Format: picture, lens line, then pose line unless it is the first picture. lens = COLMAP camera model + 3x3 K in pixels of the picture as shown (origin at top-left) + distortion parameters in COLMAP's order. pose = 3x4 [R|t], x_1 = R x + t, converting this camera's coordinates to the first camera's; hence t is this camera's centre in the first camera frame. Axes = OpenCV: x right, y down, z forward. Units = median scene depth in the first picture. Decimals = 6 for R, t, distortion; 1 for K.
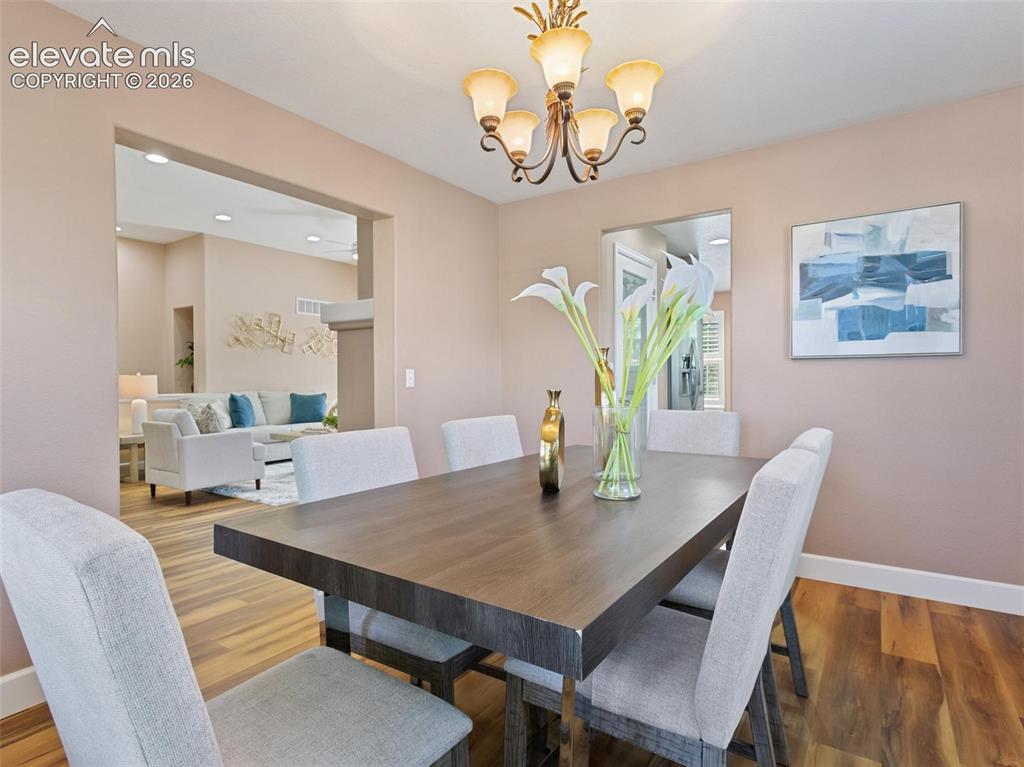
lens RADIAL K [[550.3, 0, 512.5], [0, 550.3, 390.8], [0, 0, 1]] dist [0.001336, -0.000400]
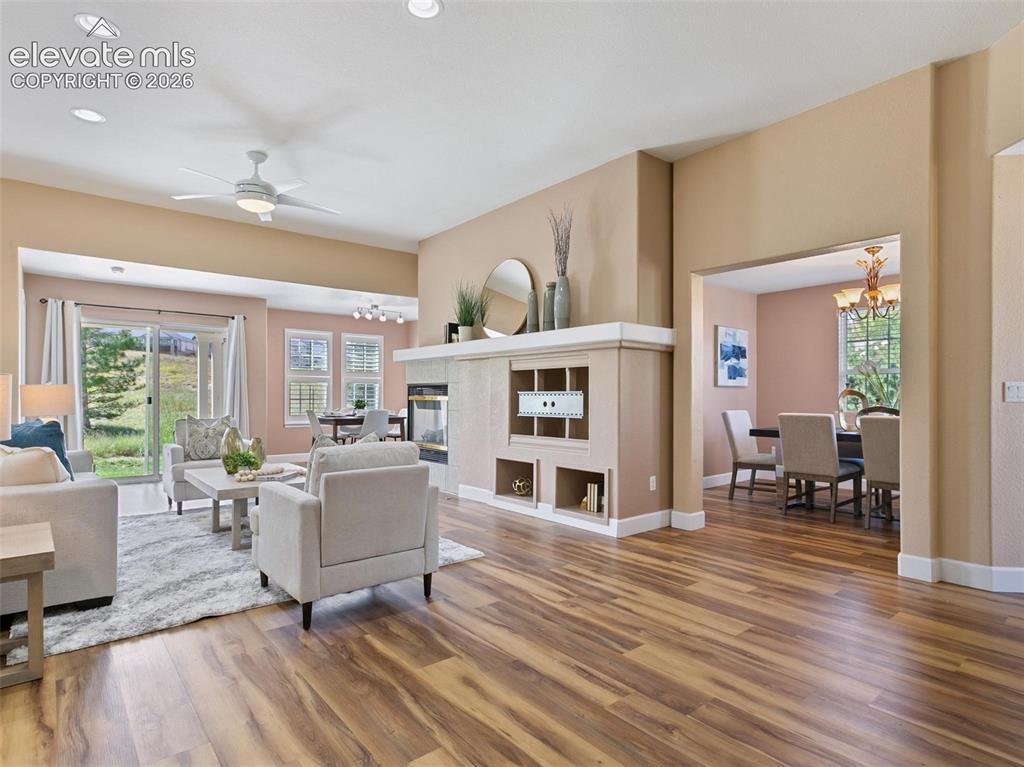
lens RADIAL K [[550.3, 0, 512.5], [0, 550.3, 390.8], [0, 0, 1]] dist [0.001336, -0.000400]
pose [[0.291242, 0.014733, 0.956536, -0.777928], [0.014607, 0.999696, -0.019845, -0.003680], [-0.956538, 0.019751, 0.290939, 0.491607]]
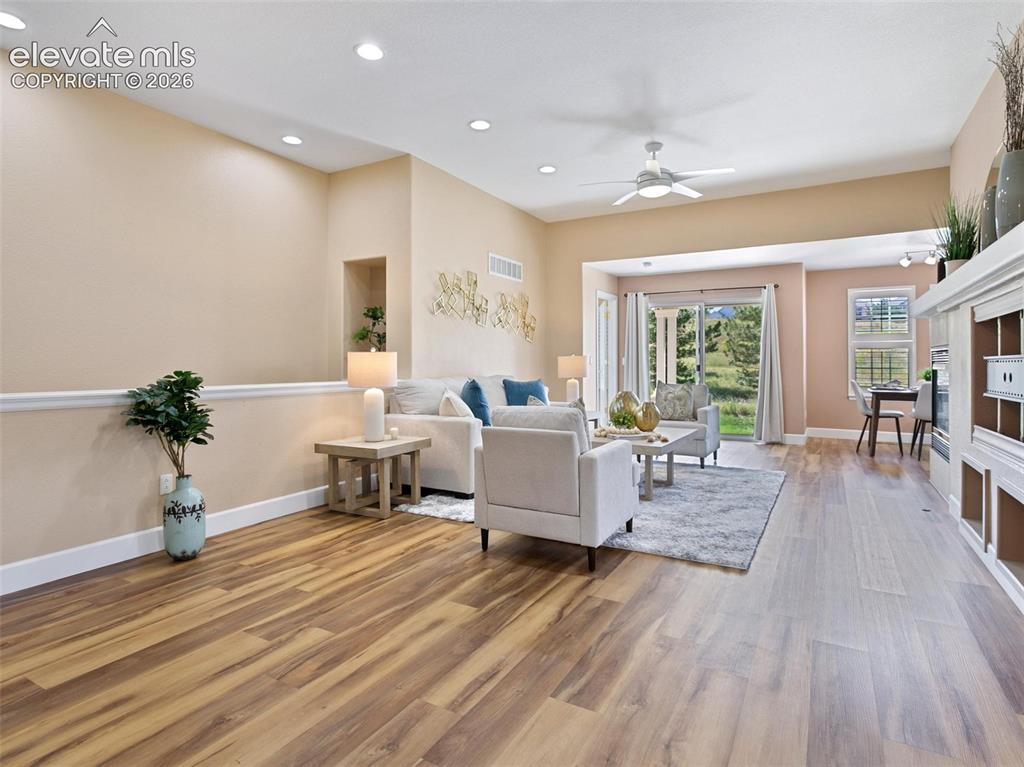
lens RADIAL K [[549.6, 0, 517.5], [0, 549.6, 363.7], [0, 0, 1]] dist [-0.001484, 0.000436]
pose [[0.996895, 0.004616, 0.078602, -0.553950], [-0.003162, 0.999822, -0.018609, -0.002392], [-0.078674, 0.018302, 0.996732, 0.327303]]
